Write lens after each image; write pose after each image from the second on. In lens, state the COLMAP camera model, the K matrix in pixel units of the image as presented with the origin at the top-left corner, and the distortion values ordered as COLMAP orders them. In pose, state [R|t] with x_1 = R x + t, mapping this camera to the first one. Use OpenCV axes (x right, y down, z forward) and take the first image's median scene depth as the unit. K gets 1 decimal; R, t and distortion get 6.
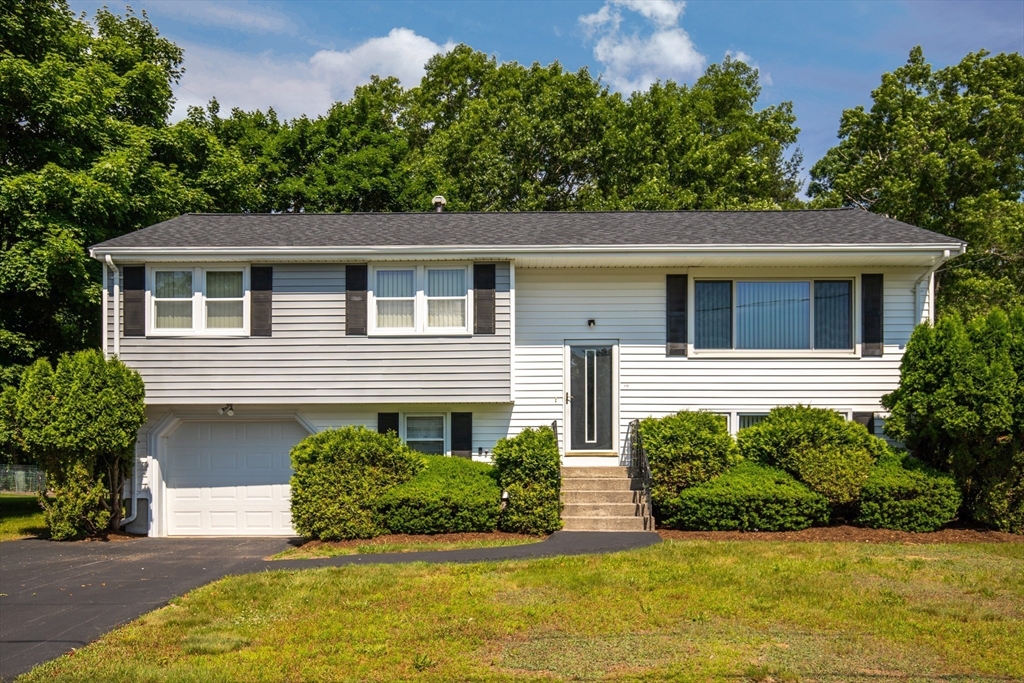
lens RADIAL K [[901.7, 0, 483.2], [0, 901.7, 453.8], [0, 0, 1]] dist [0.028537, -0.032039]
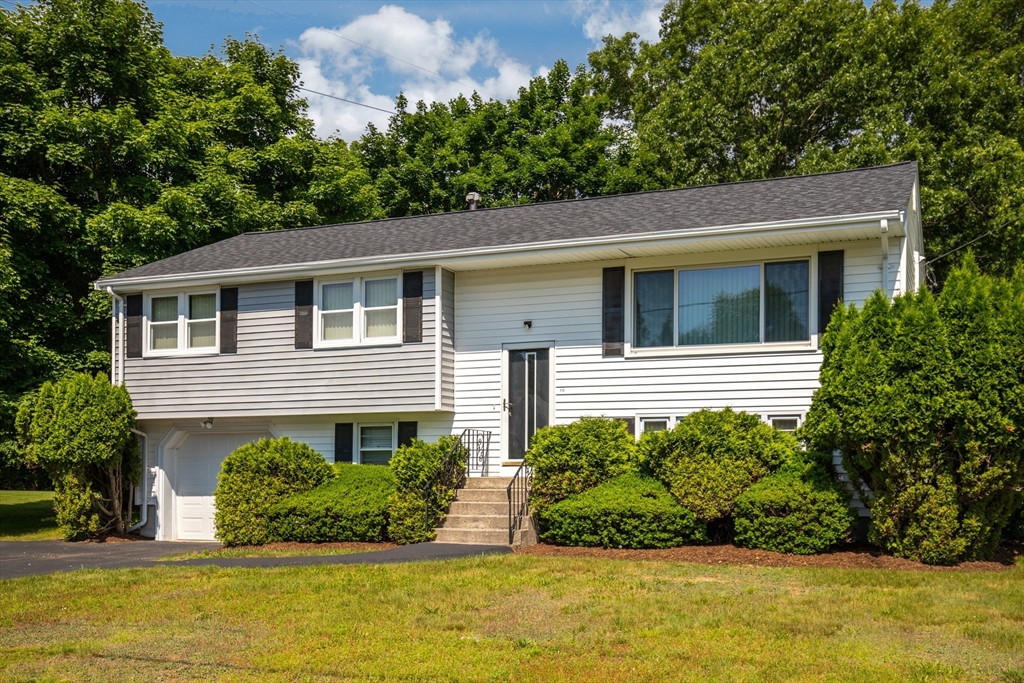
lens RADIAL K [[1077.2, 0, 525.3], [0, 1077.2, 447.5], [0, 0, 1]] dist [0.045688, 0.000000]
pose [[0.927438, -0.007156, -0.373909, 0.556968], [0.004383, 0.999956, -0.008266, -0.007269], [0.373952, 0.006027, 0.927428, -0.050455]]
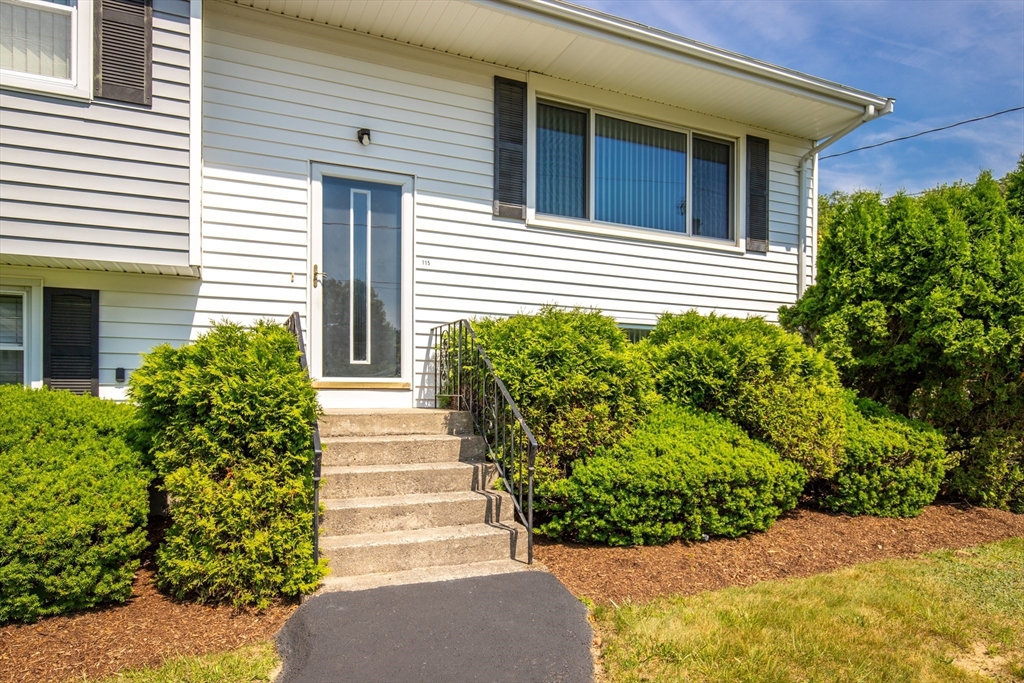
lens RADIAL K [[638.7, 0, 507.7], [0, 638.7, 399.5], [0, 0, 1]] dist [-0.007767, 0.000659]
pose [[0.902747, 0.001745, 0.430168, 0.036688], [-0.014544, 0.999544, 0.026469, -0.002696], [-0.429926, -0.030151, 0.902361, 0.642652]]
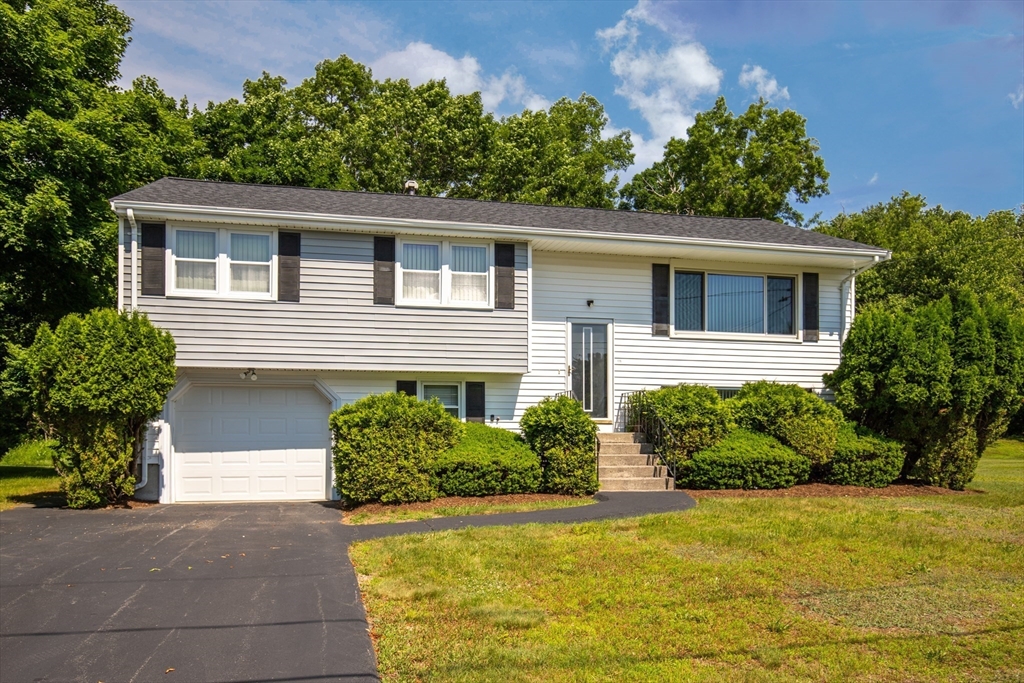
lens RADIAL K [[777.4, 0, 479.4], [0, 777.4, 426.8], [0, 0, 1]] dist [0.009160, -0.013389]
pose [[0.970107, 0.005931, 0.242604, -0.250531], [-0.006477, 0.999978, 0.001452, 0.006471], [-0.242590, -0.002980, 0.970124, 0.110384]]
